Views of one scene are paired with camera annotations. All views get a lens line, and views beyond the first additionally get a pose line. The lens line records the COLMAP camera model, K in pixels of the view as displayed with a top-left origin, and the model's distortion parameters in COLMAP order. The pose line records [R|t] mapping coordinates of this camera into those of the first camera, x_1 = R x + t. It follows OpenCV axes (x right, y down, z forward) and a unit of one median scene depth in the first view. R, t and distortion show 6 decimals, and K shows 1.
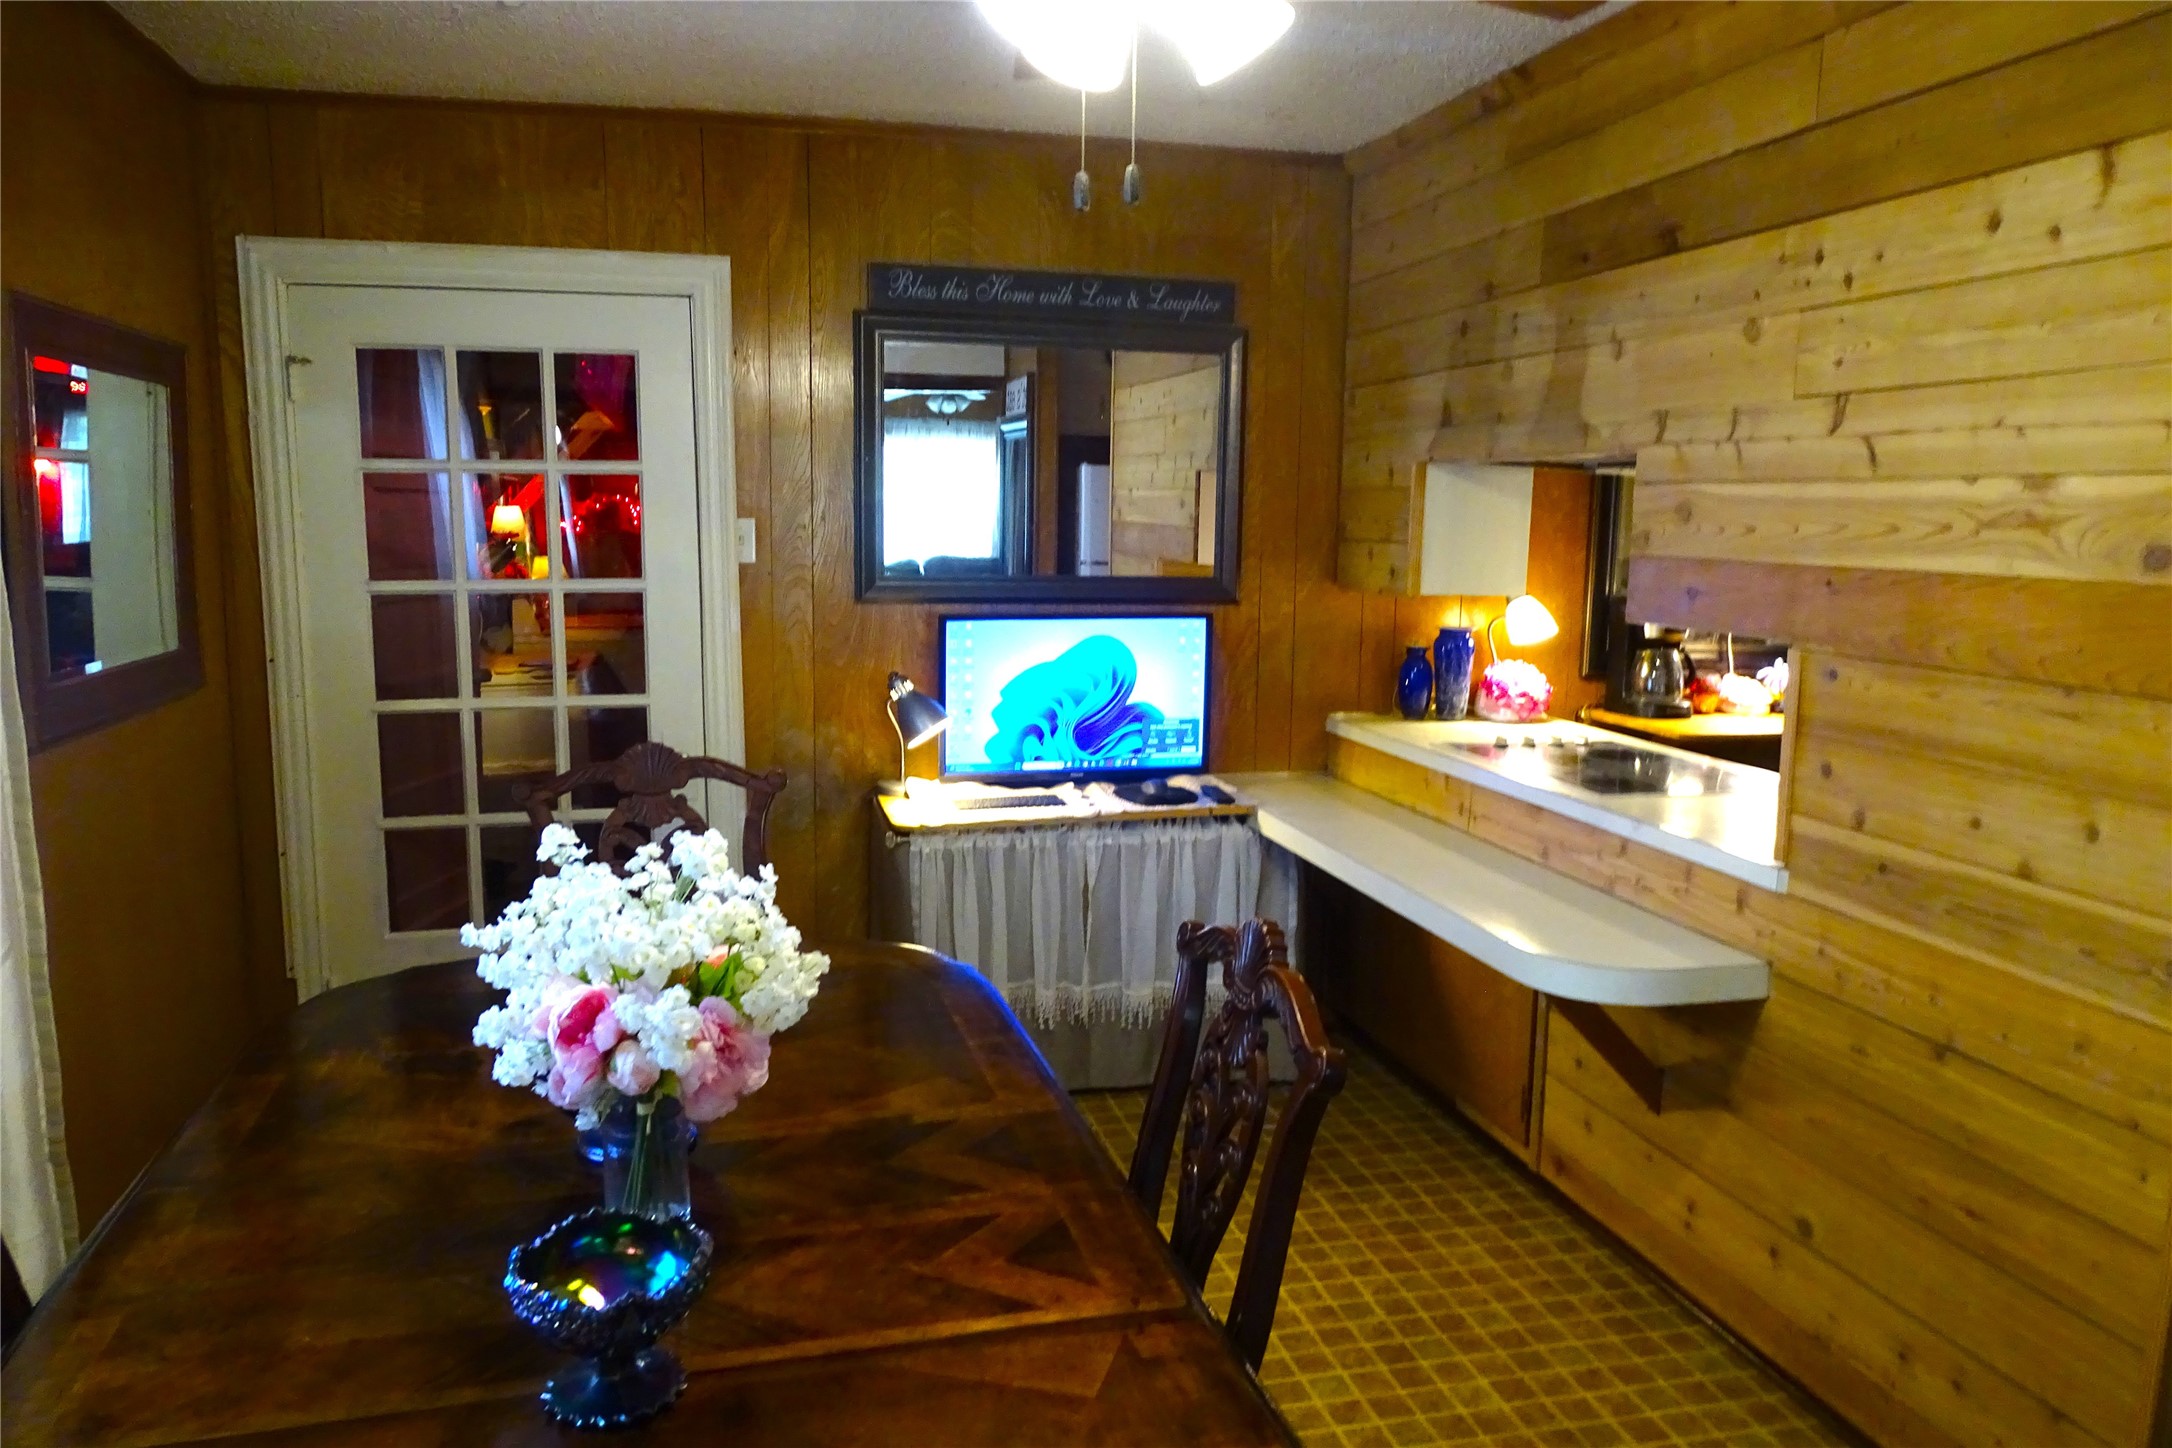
lens RADIAL K [[1563.8, 0, 1086.0], [0, 1563.8, 724.0], [0, 0, 1]] dist [0.000843, -0.002694]
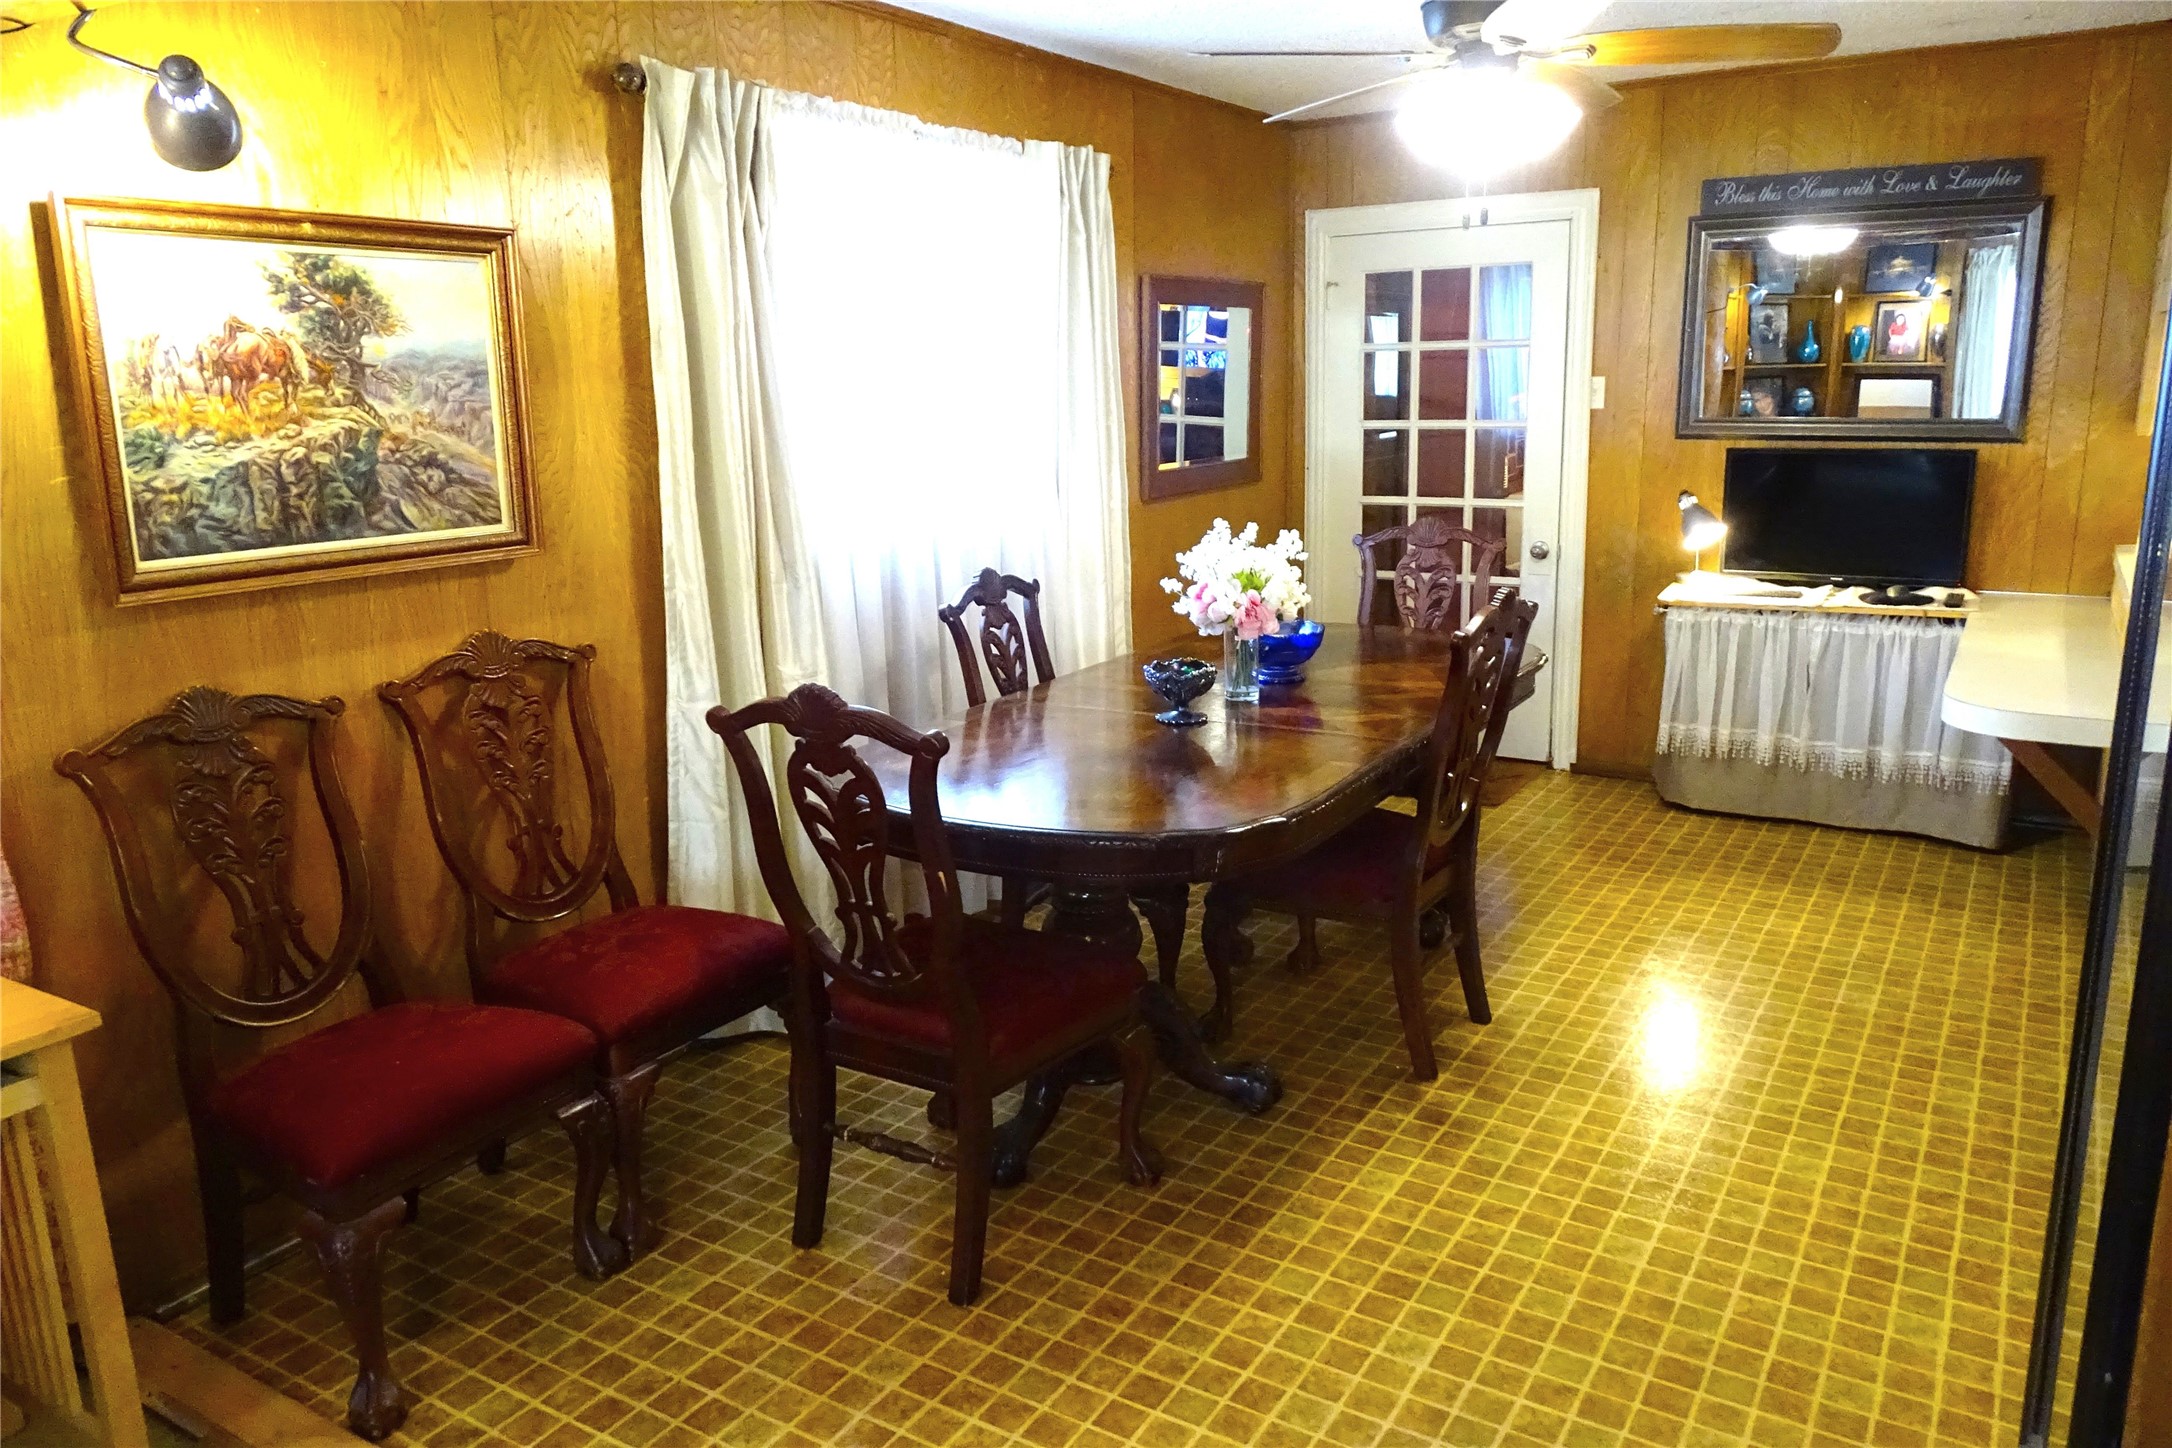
lens RADIAL K [[1607.1, 0, 1020.3], [0, 1607.1, 753.3], [0, 0, 1]] dist [-0.037659, 0.044145]
pose [[0.679459, 0.146989, -0.718840, 0.510710], [-0.066553, 0.988036, 0.139128, 0.037964], [0.730689, -0.046691, 0.681112, -0.373730]]
